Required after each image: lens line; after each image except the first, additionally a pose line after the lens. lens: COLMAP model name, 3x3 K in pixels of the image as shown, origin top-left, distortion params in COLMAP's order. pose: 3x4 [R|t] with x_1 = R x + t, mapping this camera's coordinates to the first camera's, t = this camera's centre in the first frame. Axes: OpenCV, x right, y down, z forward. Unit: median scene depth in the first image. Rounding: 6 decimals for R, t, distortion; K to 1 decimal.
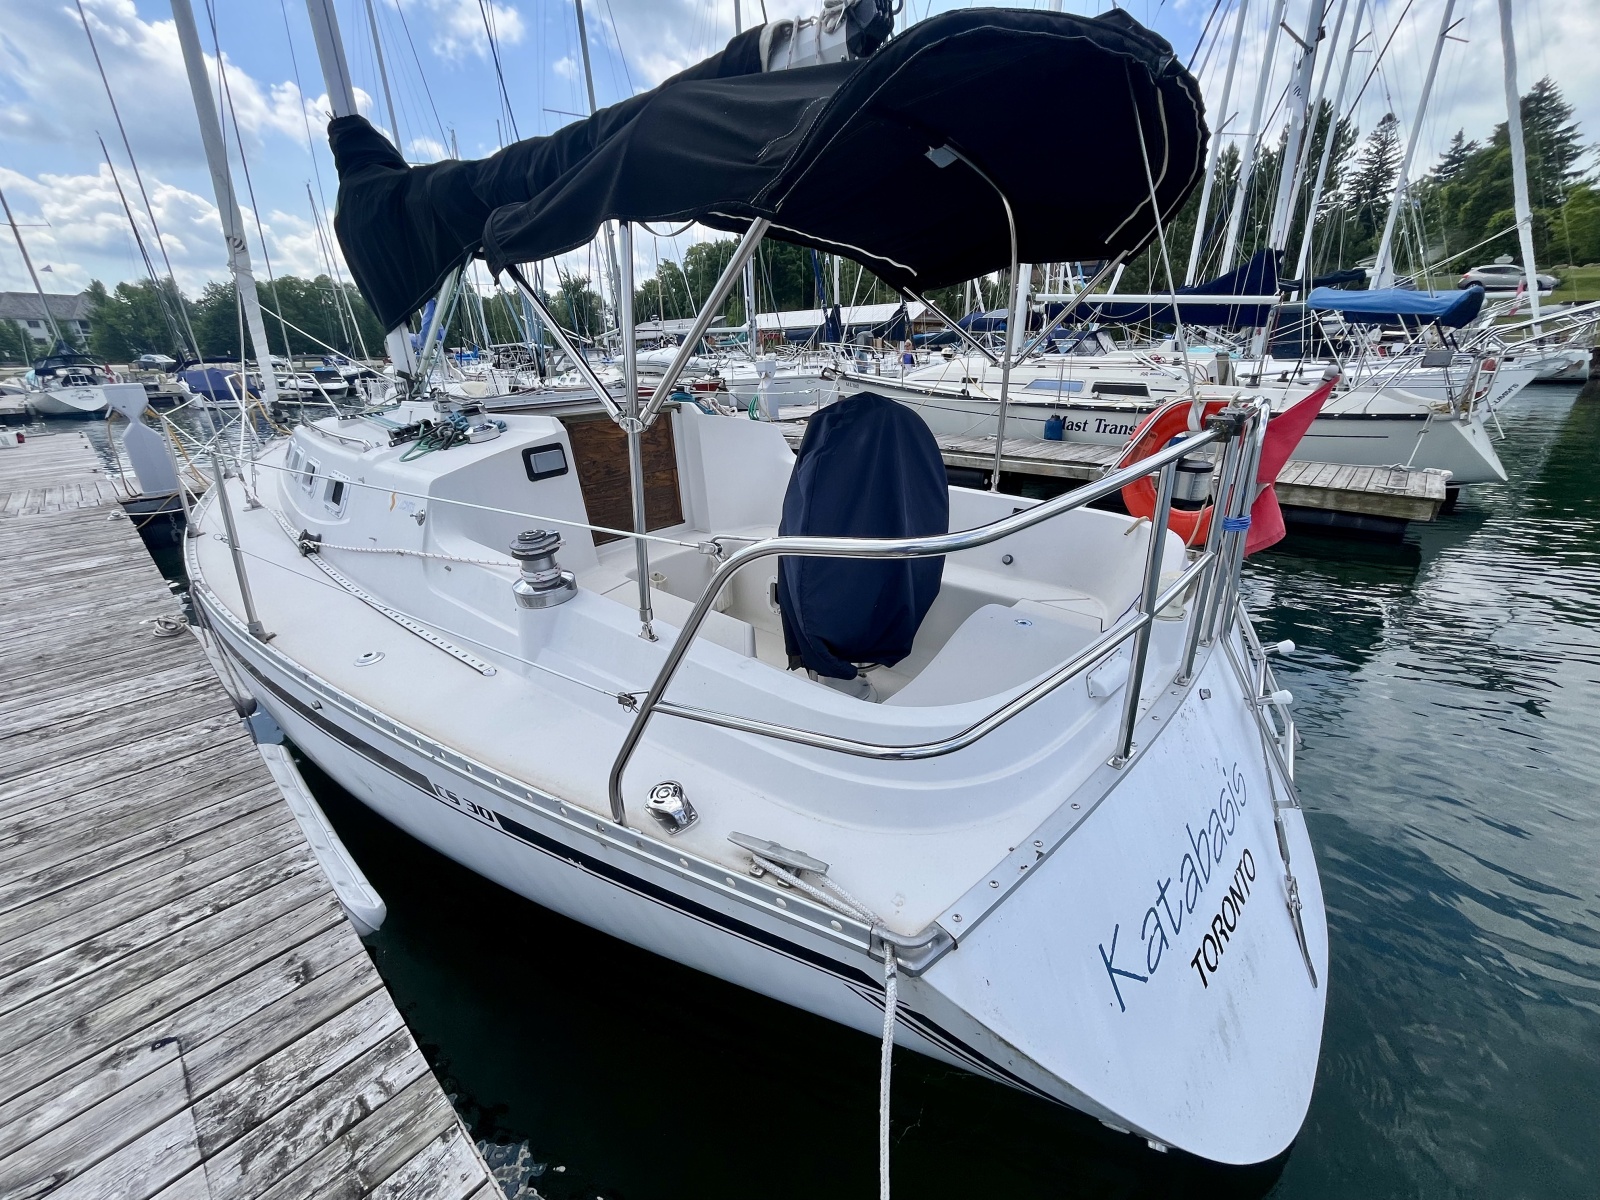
lens RADIAL K [[680.9, 0, 788.8], [0, 680.9, 596.6], [0, 0, 1]] dist [-0.000210, 0.001219]
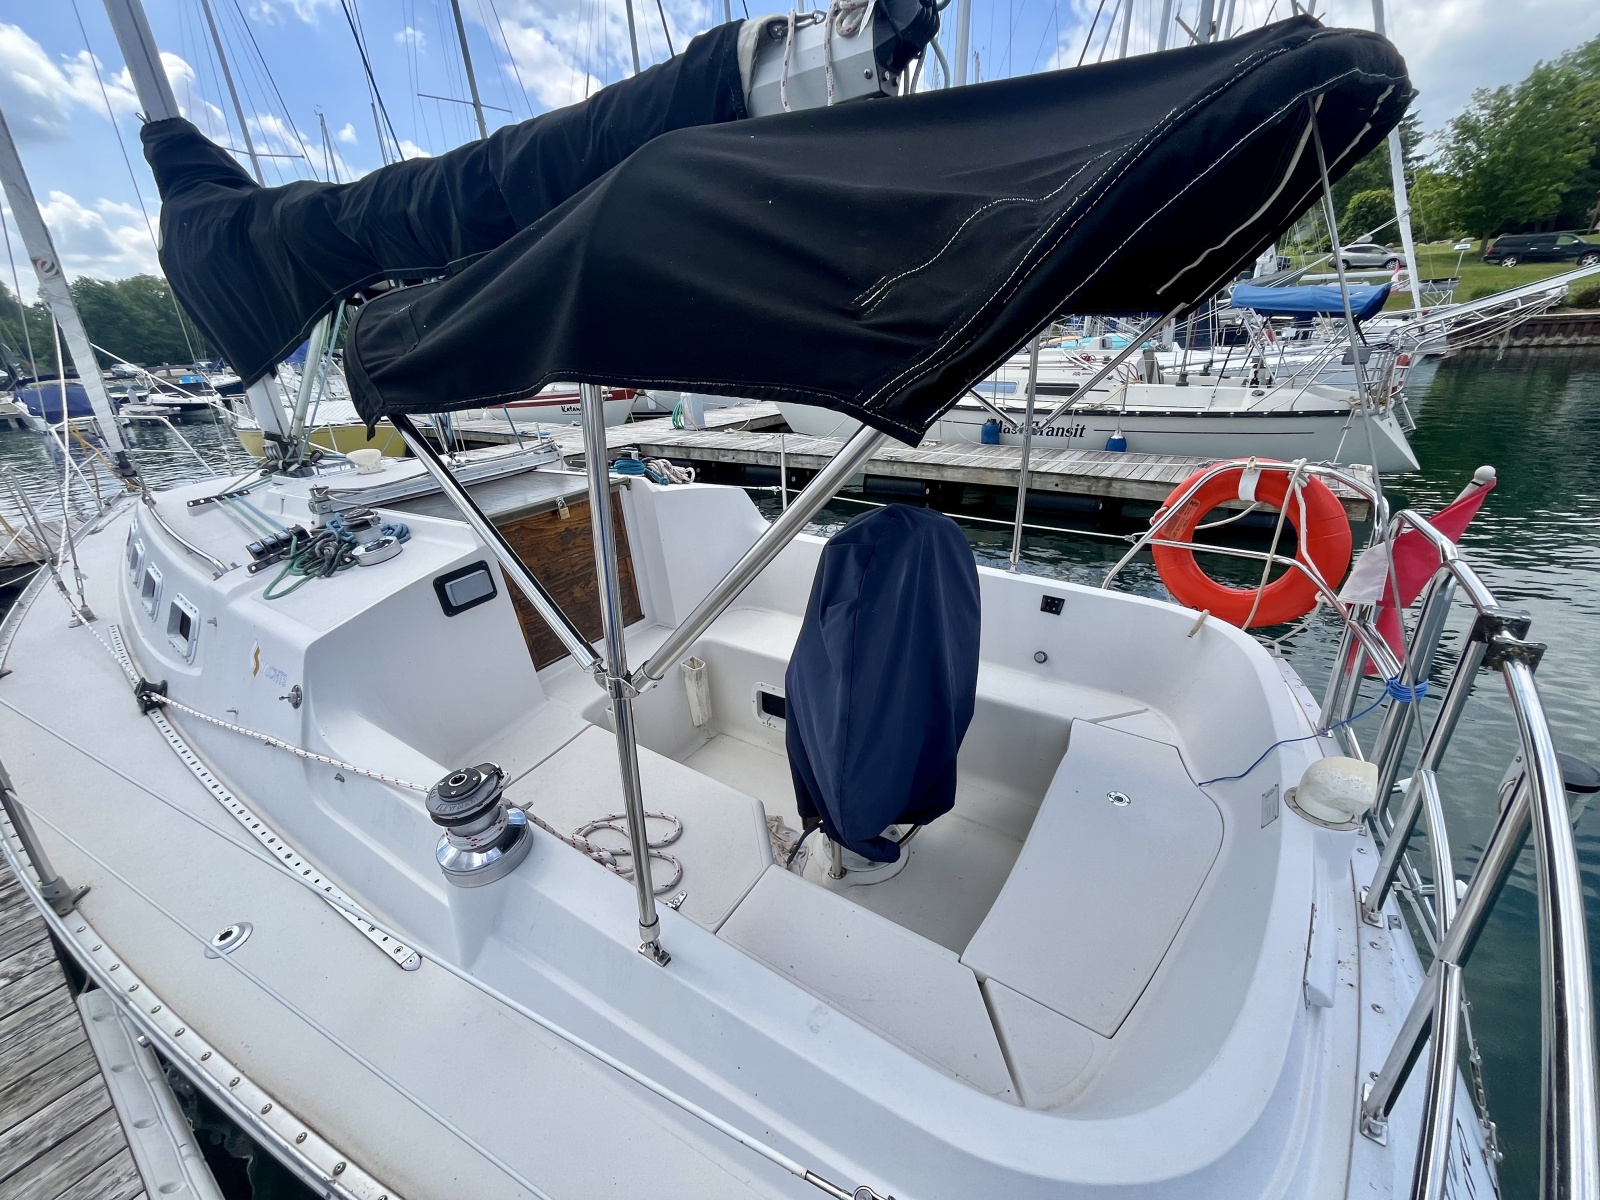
lens RADIAL K [[680.9, 0, 799.1], [0, 680.9, 603.9], [0, 0, 1]] dist [-0.000210, 0.001219]
pose [[0.991673, -0.074256, 0.105221, -0.062776], [0.071966, 0.997084, 0.025398, -0.162973], [-0.106800, -0.017615, 0.994125, 0.182898]]
